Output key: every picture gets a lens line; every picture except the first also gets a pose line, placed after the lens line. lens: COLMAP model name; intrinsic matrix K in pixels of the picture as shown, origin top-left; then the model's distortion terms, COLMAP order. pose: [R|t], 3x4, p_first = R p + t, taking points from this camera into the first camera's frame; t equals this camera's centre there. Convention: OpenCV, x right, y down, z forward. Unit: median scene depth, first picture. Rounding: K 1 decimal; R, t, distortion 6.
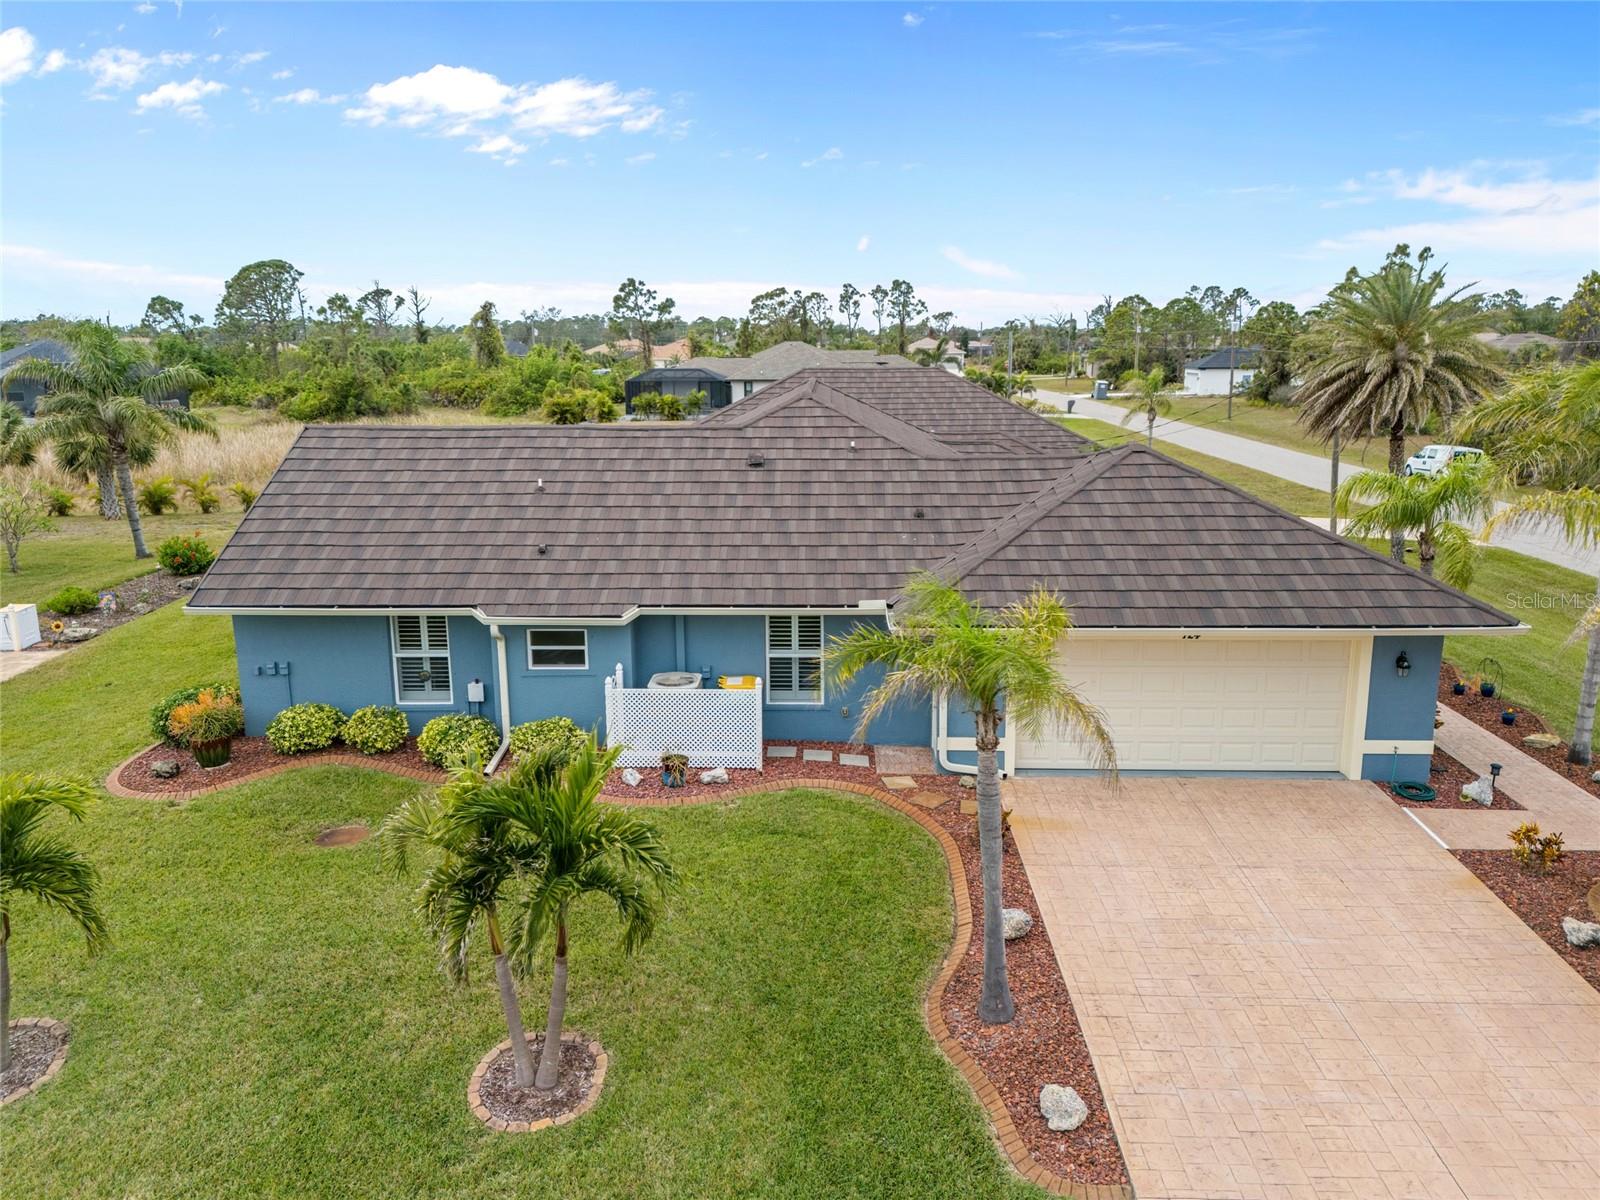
lens RADIAL K [[1187.6, 0, 807.5], [0, 1187.6, 599.3], [0, 0, 1]] dist [0.058282, -0.035417]
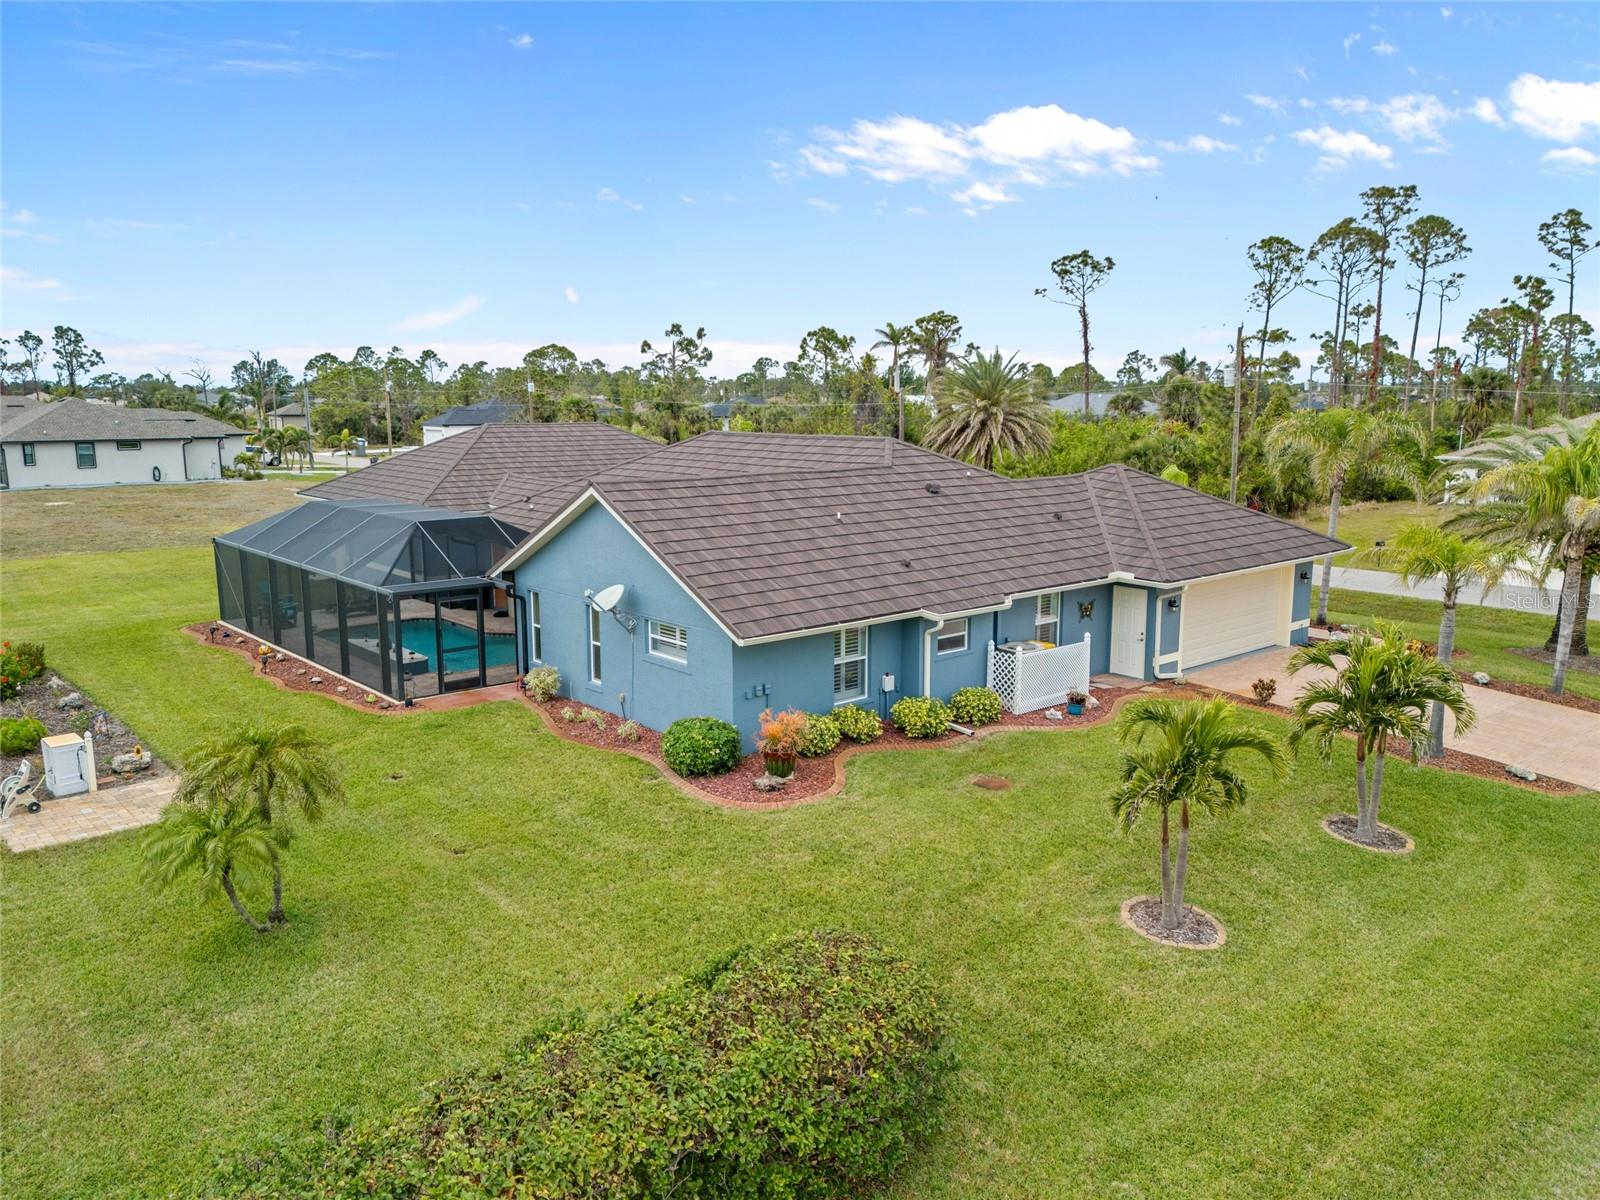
lens RADIAL K [[1187.6, 0, 803.7], [0, 1187.6, 575.6], [0, 0, 1]] dist [0.058282, -0.035417]
pose [[0.739965, -0.096250, 0.665723, -1.238892], [0.140345, 0.990019, -0.012860, -0.030856], [-0.657841, 0.102946, 0.746088, 0.147595]]
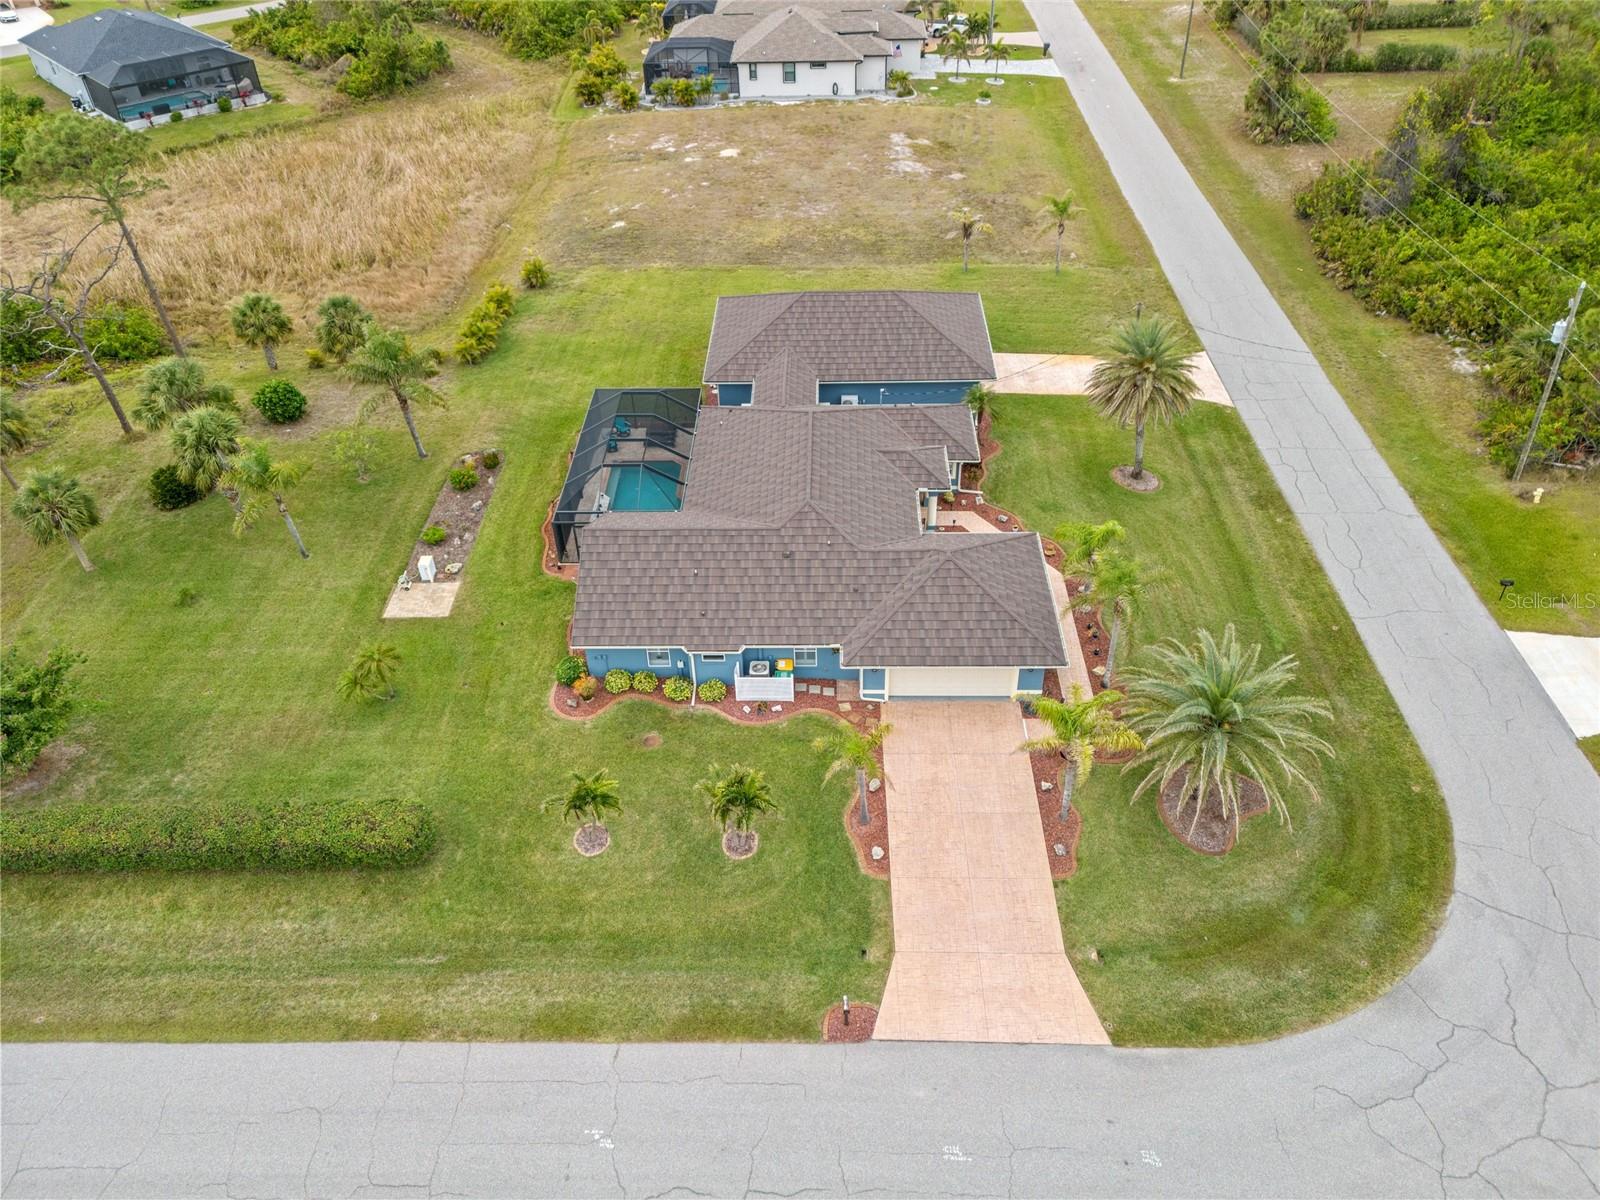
lens RADIAL K [[1187.6, 0, 812.7], [0, 1187.6, 575.3], [0, 0, 1]] dist [0.058282, -0.035417]
pose [[0.999910, -0.013335, -0.001448, 0.012015], [0.012697, 0.906101, 0.422871, -1.258549], [-0.004327, -0.422852, 0.906189, -1.316726]]
